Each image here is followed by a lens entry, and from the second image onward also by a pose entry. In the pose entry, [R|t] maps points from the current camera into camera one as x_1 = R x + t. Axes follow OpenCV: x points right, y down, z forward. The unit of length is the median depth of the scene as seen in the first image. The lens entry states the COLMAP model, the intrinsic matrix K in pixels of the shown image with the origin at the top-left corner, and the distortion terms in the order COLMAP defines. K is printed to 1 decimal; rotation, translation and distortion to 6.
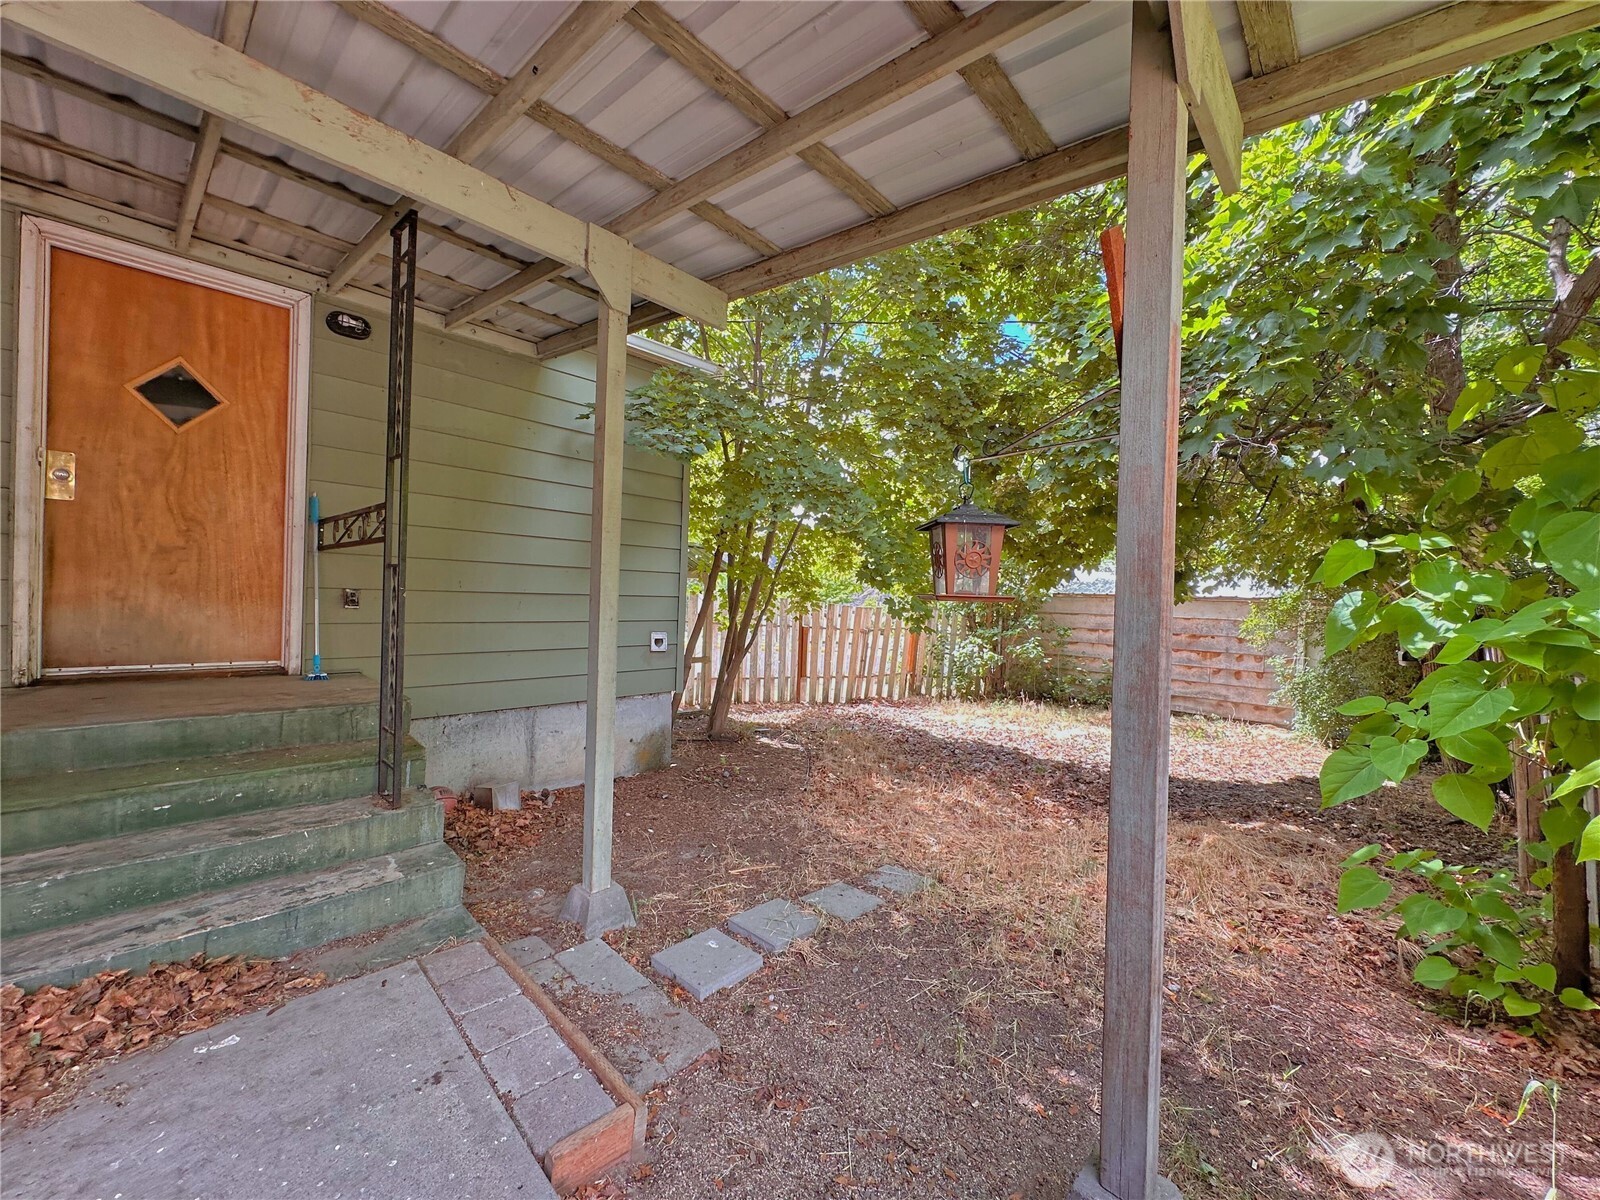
lens RADIAL K [[639.0, 0, 800.0], [0, 639.0, 600.0], [0, 0, 1]] dist [-0.001309, 0.000220]
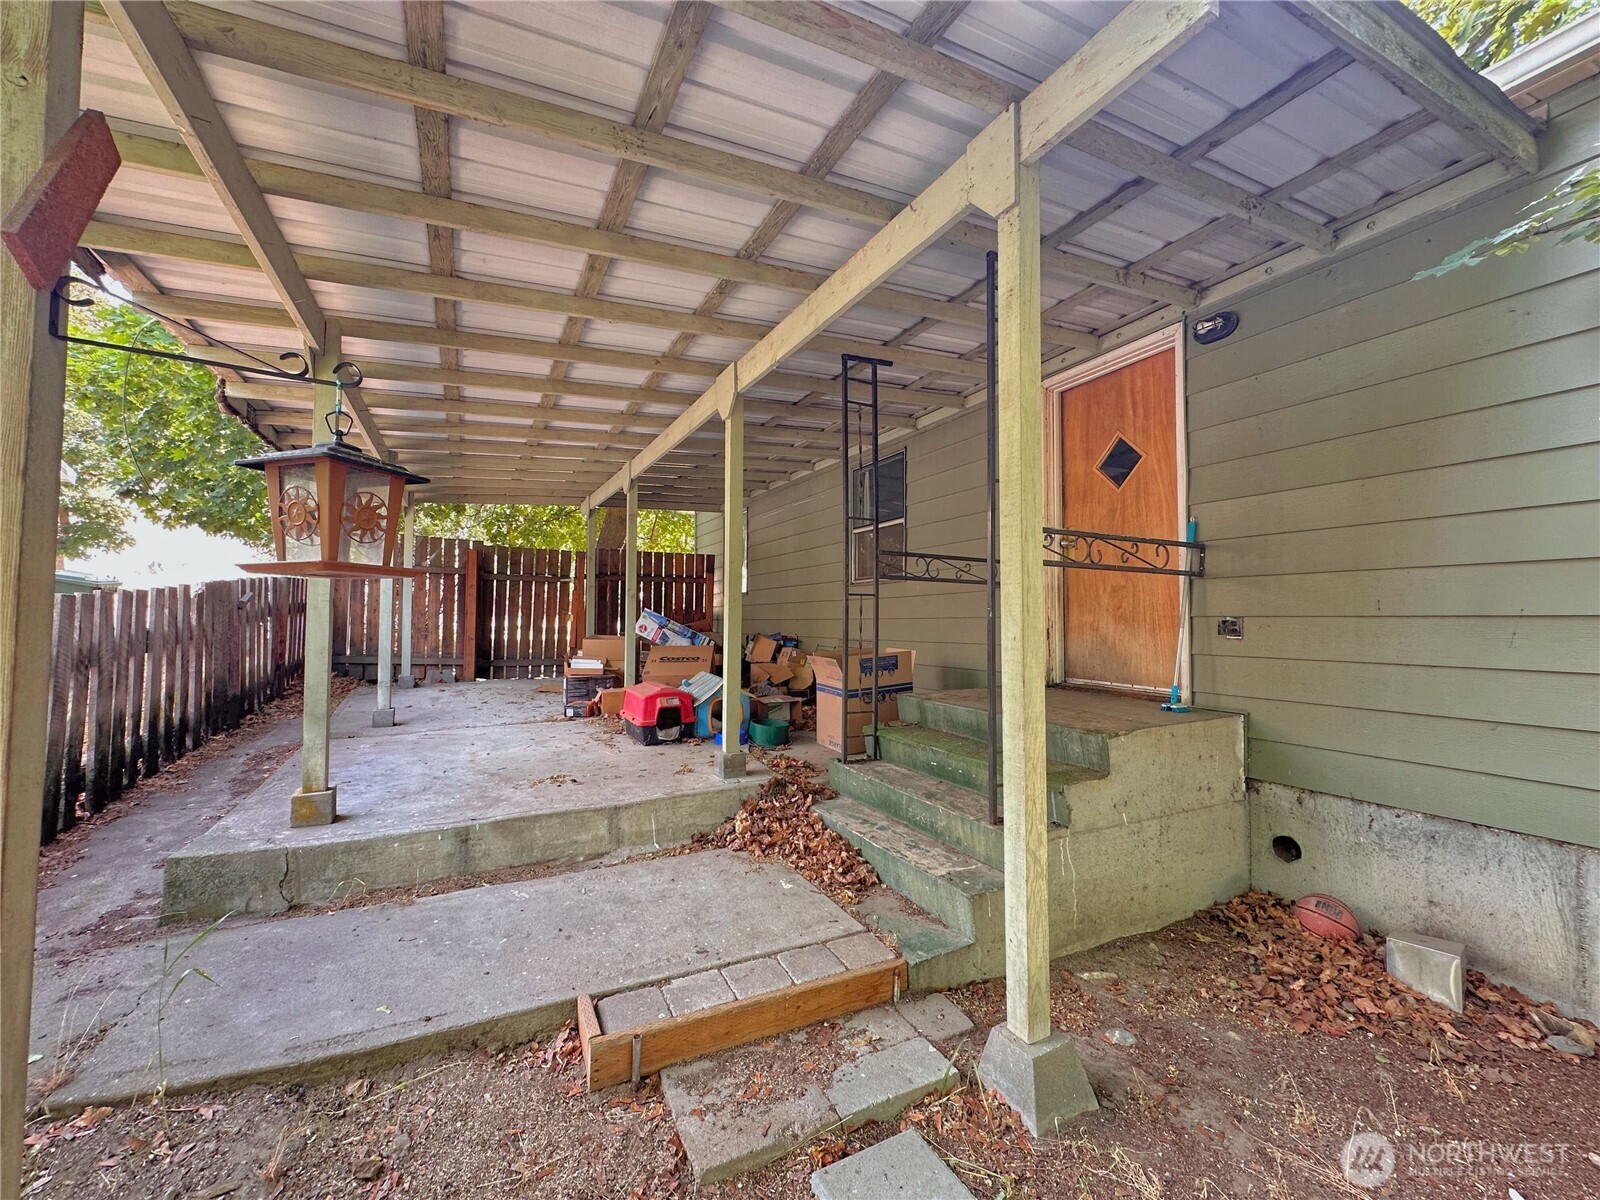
lens RADIAL K [[639.0, 0, 800.0], [0, 639.0, 600.0], [0, 0, 1]] dist [-0.001309, 0.000220]
pose [[-0.338541, -0.063923, -0.938778, 0.495776], [-0.021622, 0.997955, -0.060155, 0.038846], [0.940703, -0.000067, -0.339231, 1.141721]]
